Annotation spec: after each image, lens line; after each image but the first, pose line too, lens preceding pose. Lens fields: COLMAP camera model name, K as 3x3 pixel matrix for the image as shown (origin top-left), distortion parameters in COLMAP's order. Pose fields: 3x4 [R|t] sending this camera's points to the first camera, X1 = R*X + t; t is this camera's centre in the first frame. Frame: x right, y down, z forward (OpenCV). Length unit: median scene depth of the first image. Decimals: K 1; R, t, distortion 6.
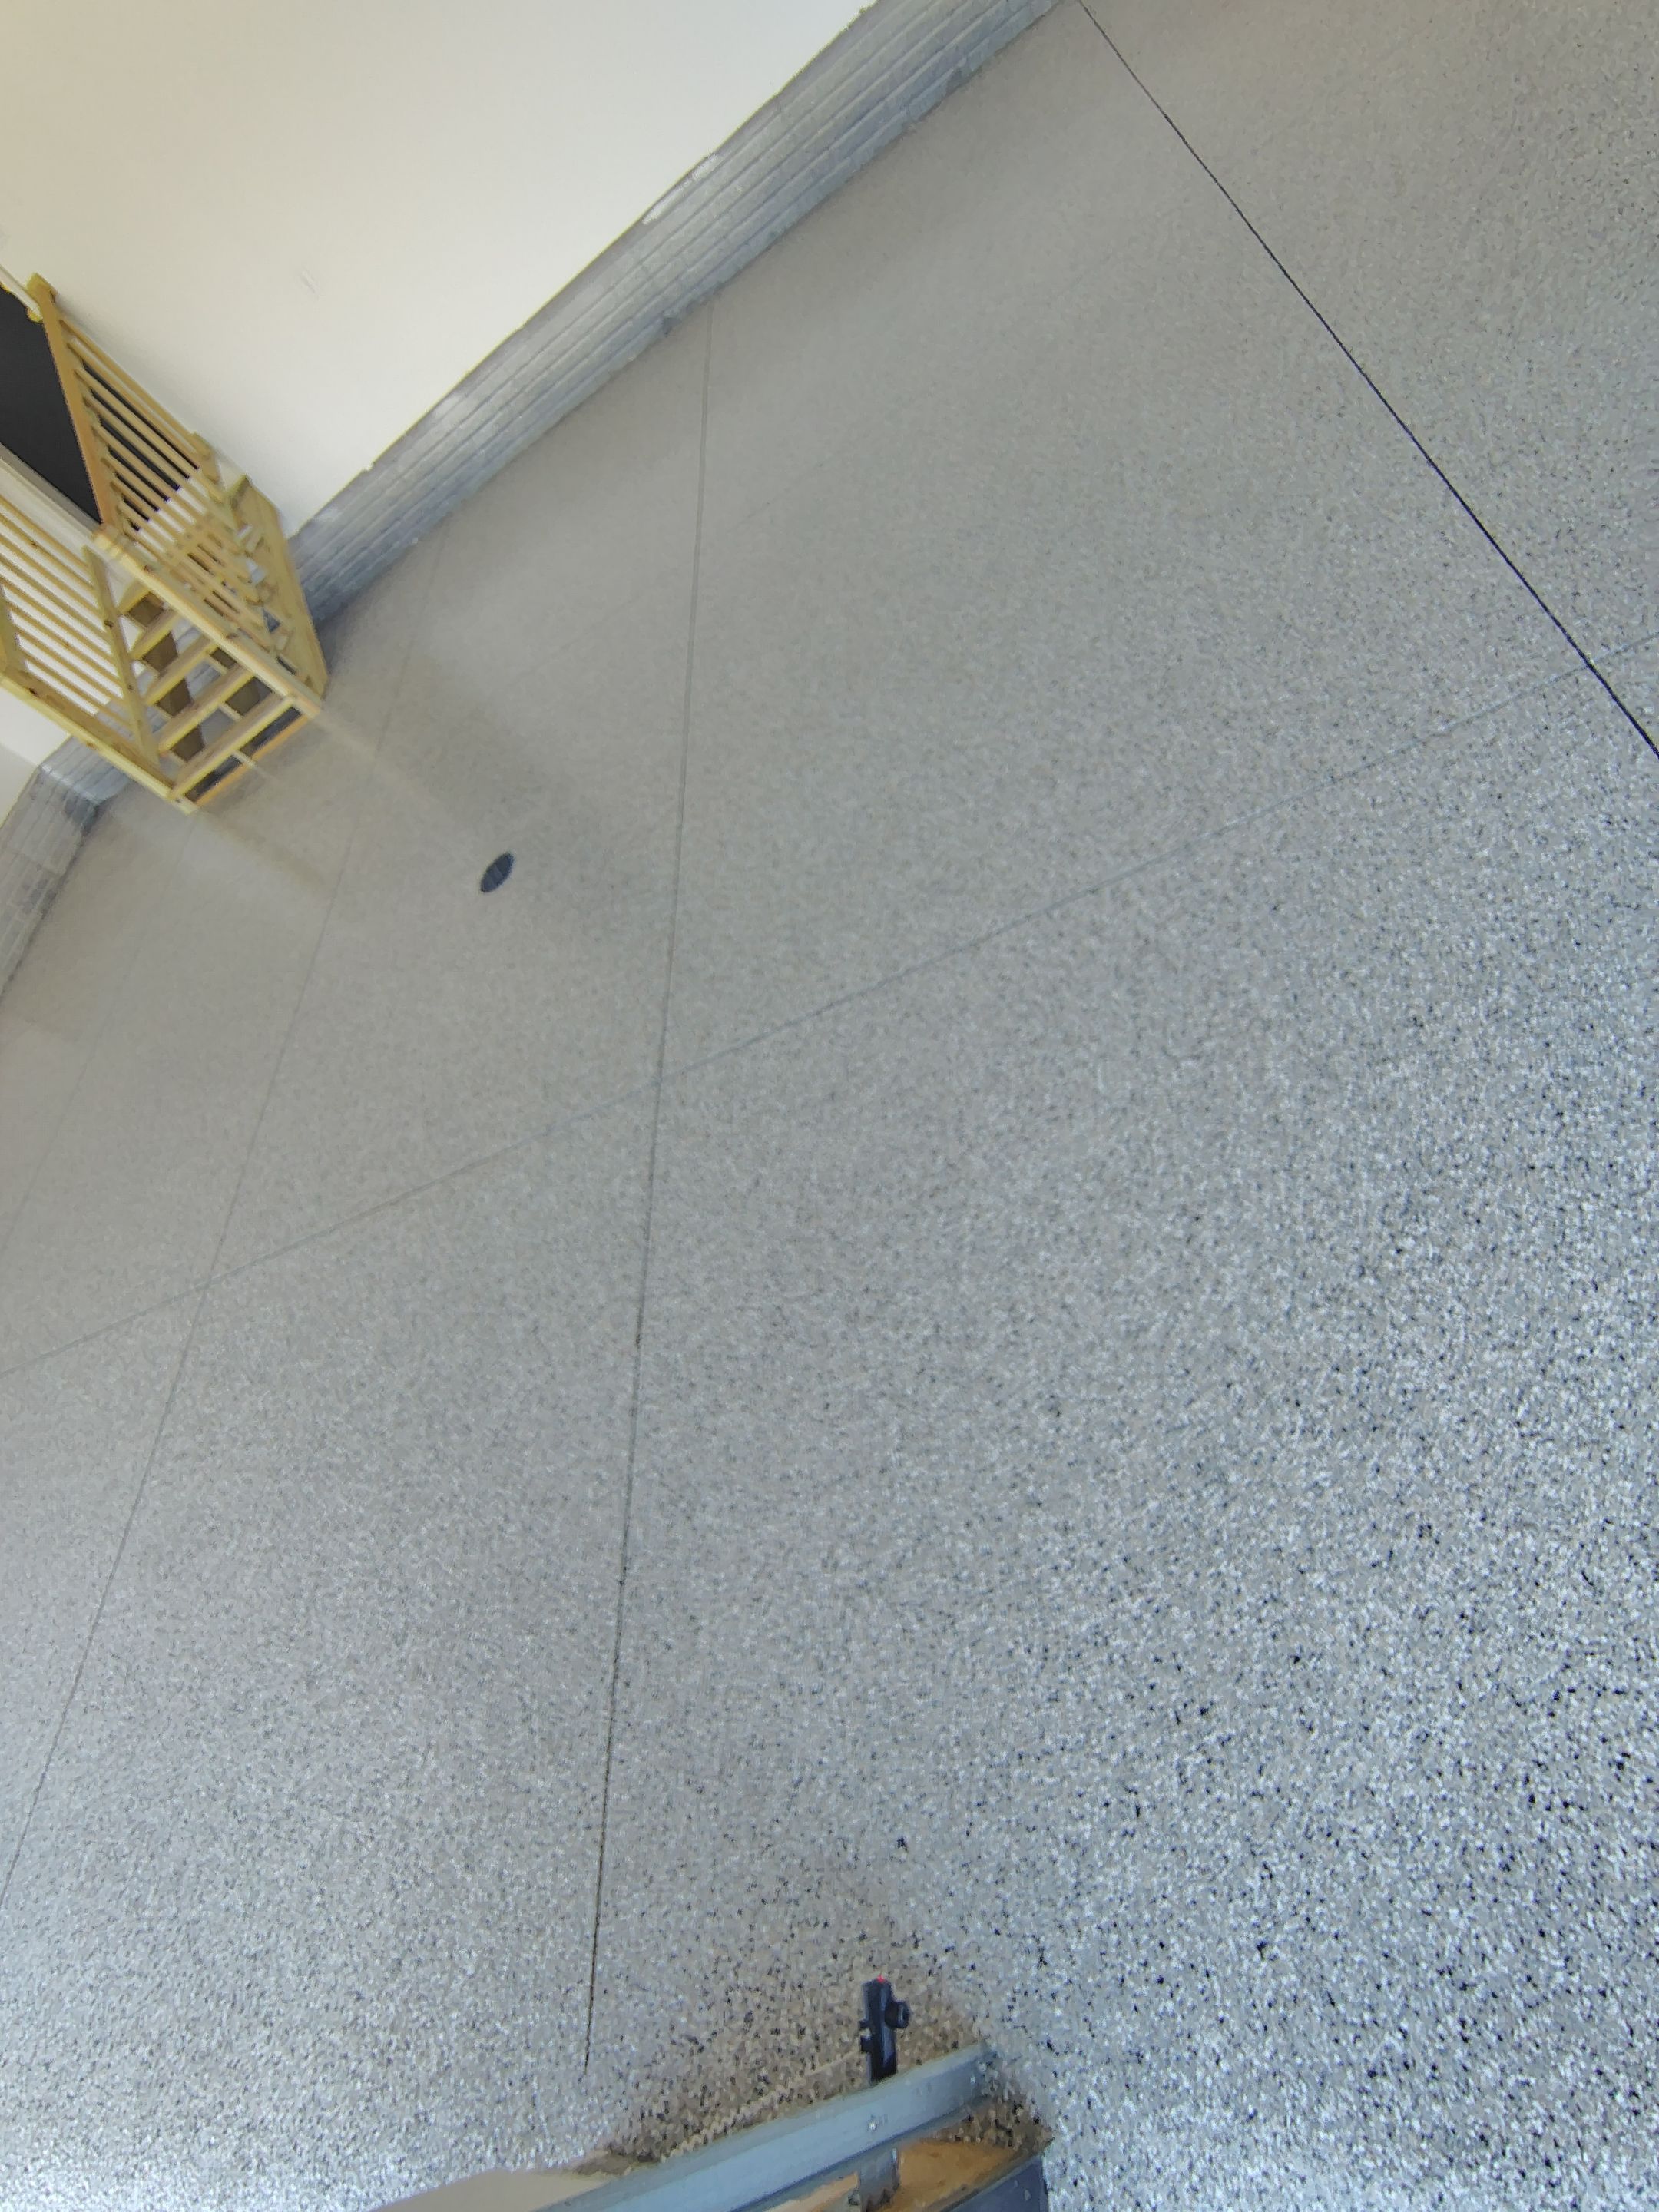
lens RADIAL K [[1034.8, 0, 824.7], [0, 1034.8, 1095.3], [0, 0, 1]] dist [-0.001151, -0.001238]
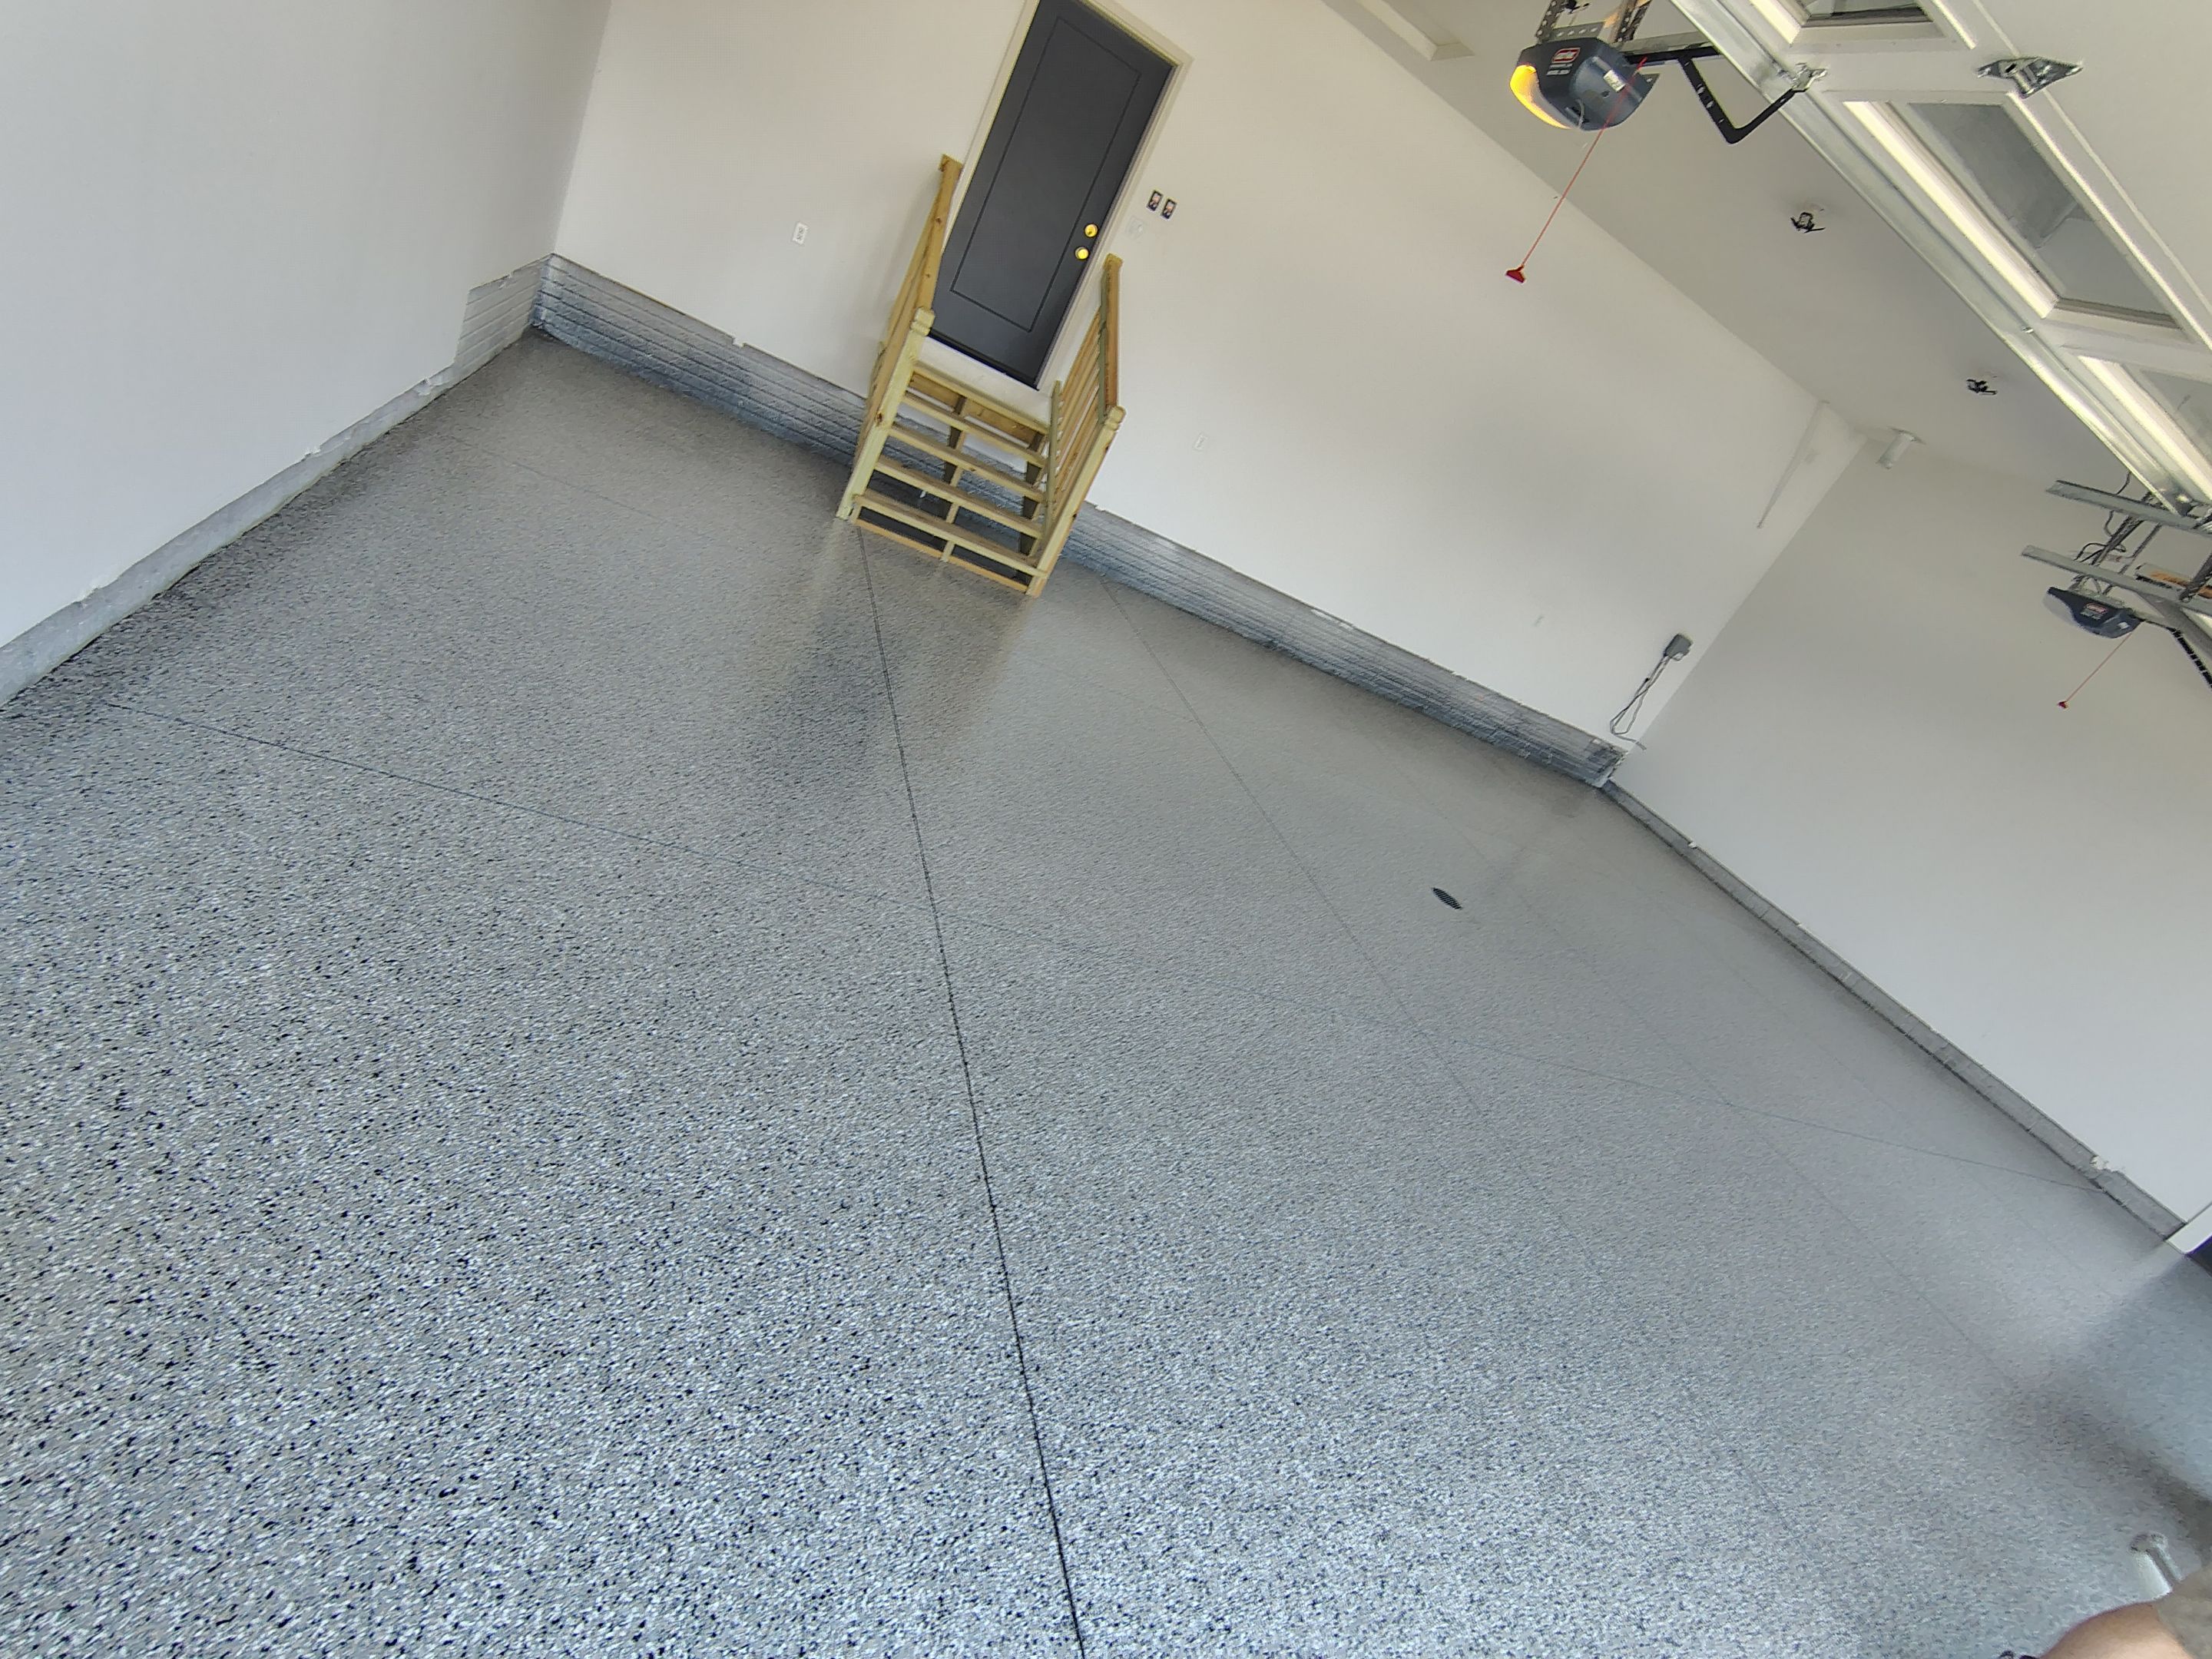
lens RADIAL K [[1039.7, 0, 1108.2], [0, 1039.7, 815.2], [0, 0, 1]] dist [-0.009841, 0.003482]
pose [[0.482891, 0.684800, 0.545771, -0.916206], [-0.288166, 0.712809, -0.639424, 0.497666], [-0.826908, 0.151499, 0.541545, 0.373534]]
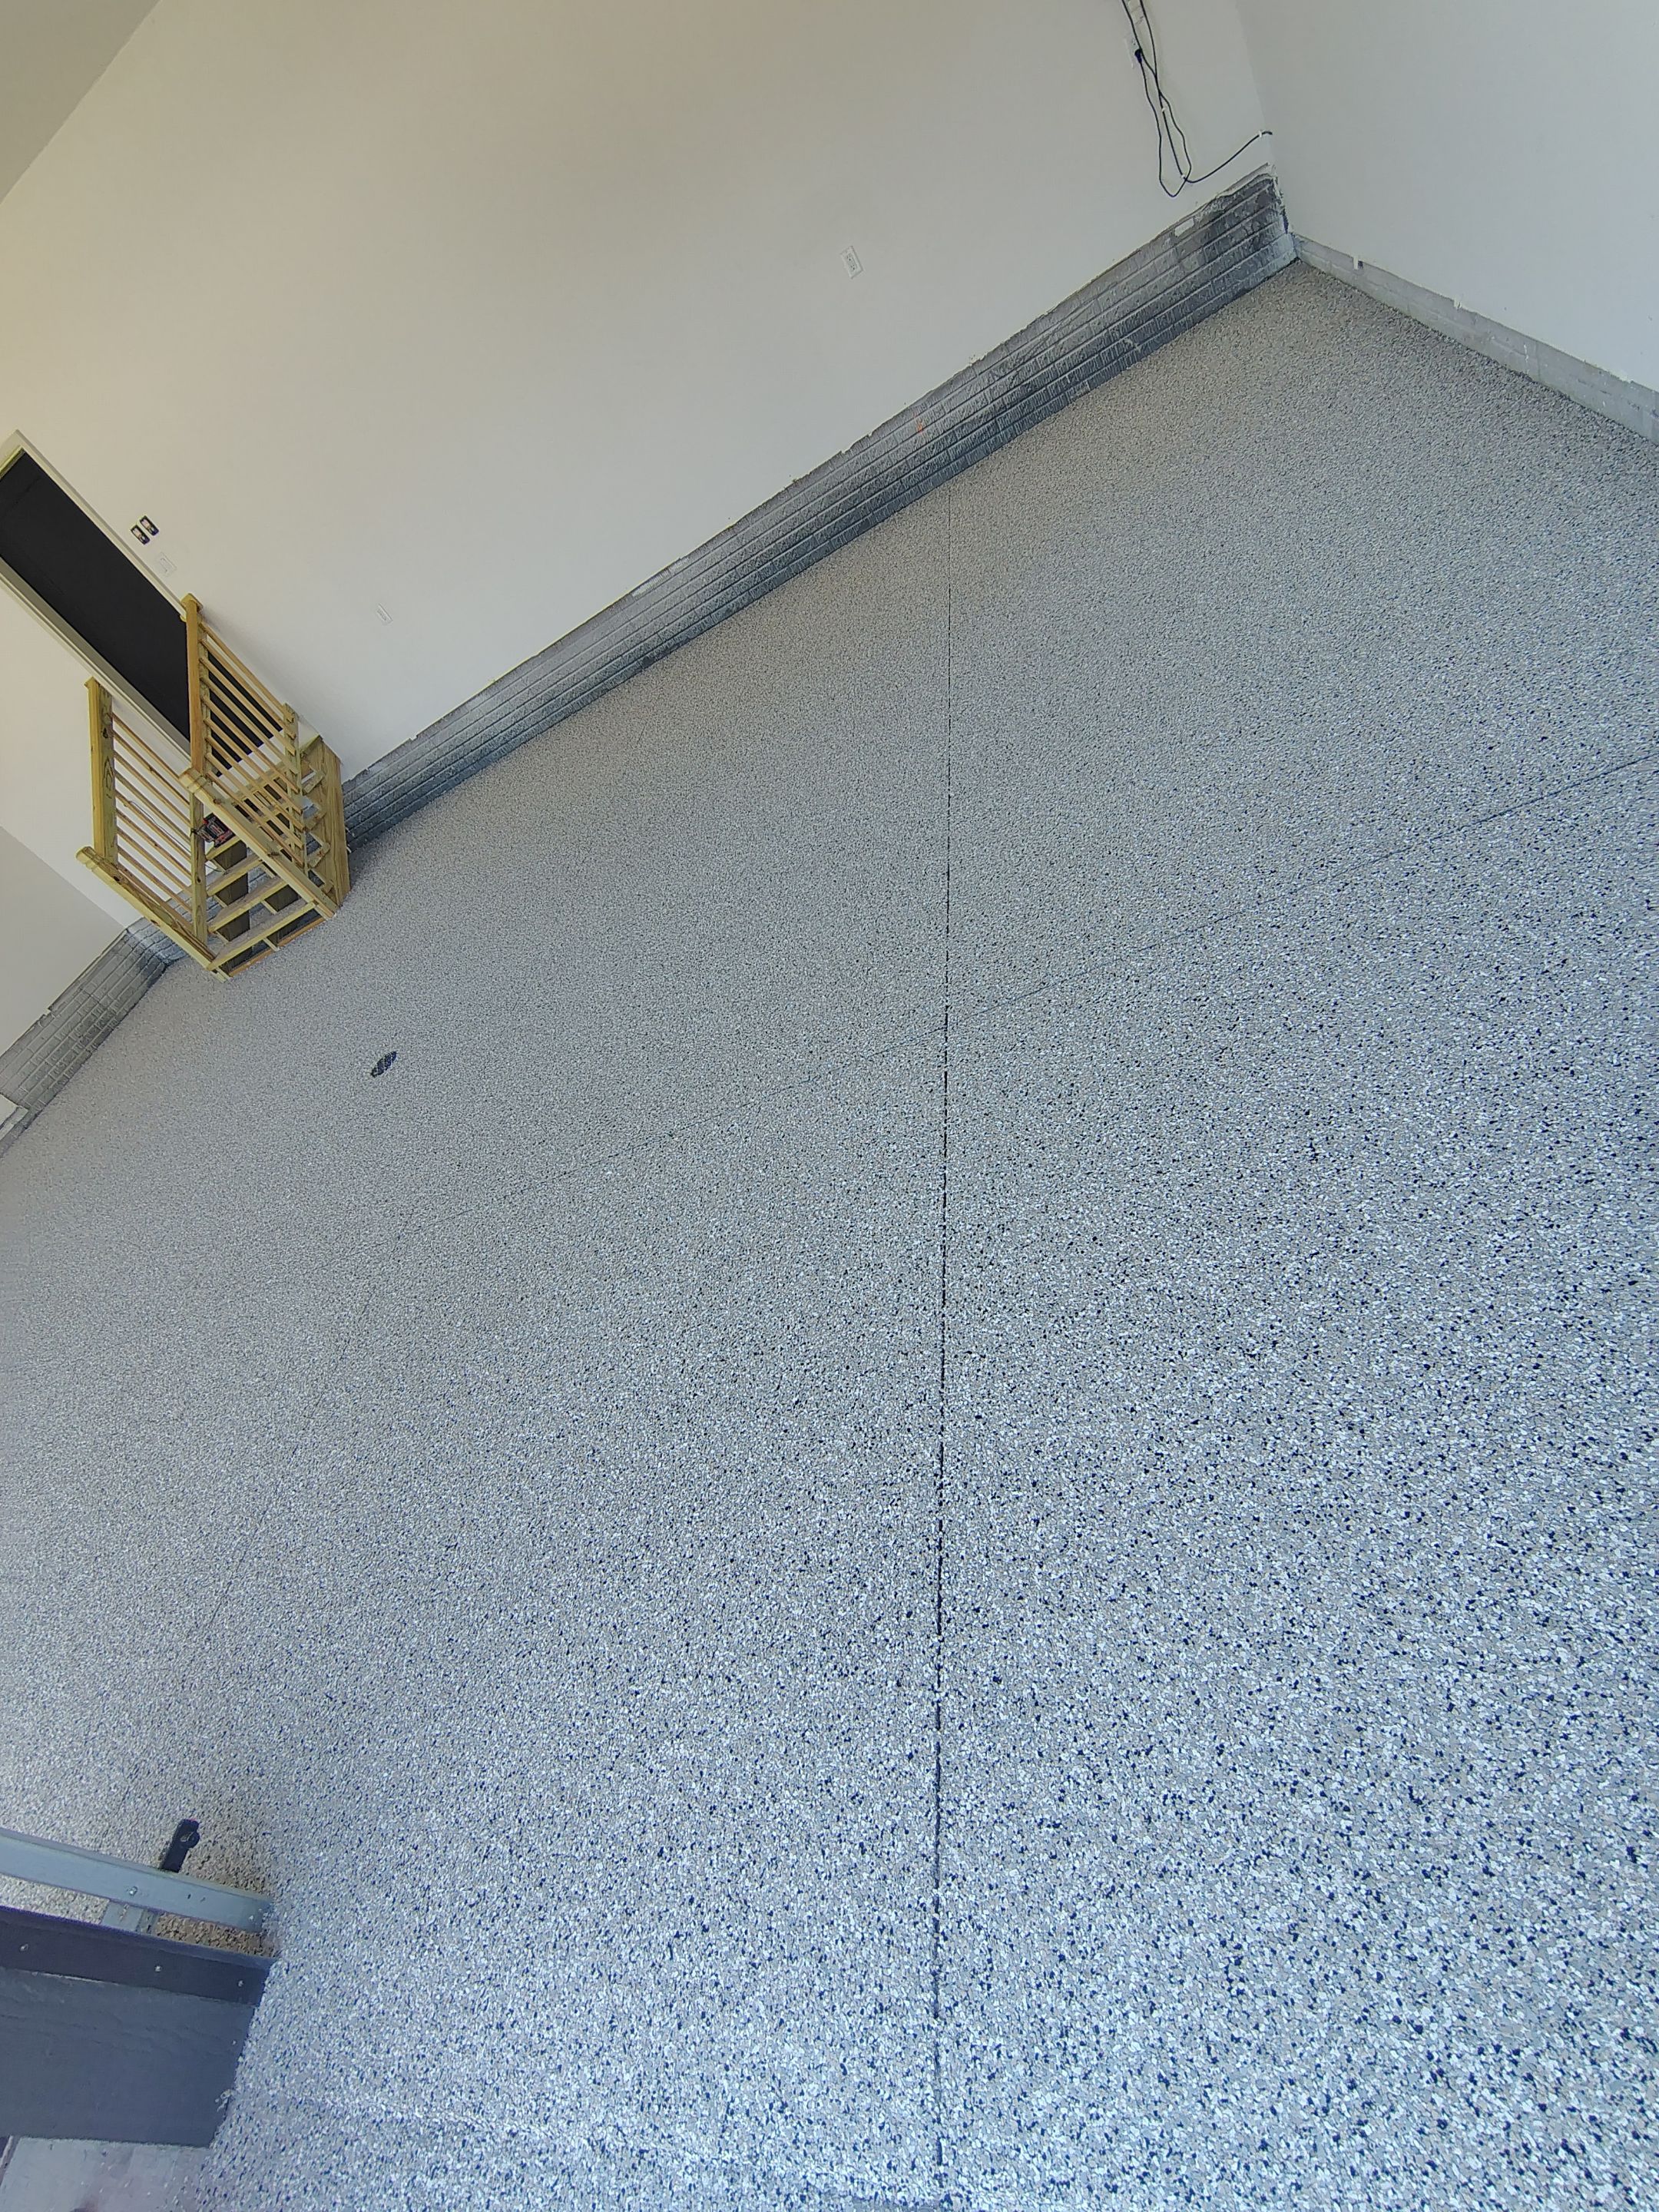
lens RADIAL K [[1040.8, 0, 815.8], [0, 1040.8, 1101.3], [0, 0, 1]] dist [-0.004614, 0.000657]
pose [[0.990785, 0.113951, -0.073217, 0.205718], [-0.125492, 0.975690, -0.179667, -0.002044], [0.050964, 0.187199, 0.980999, -0.156457]]
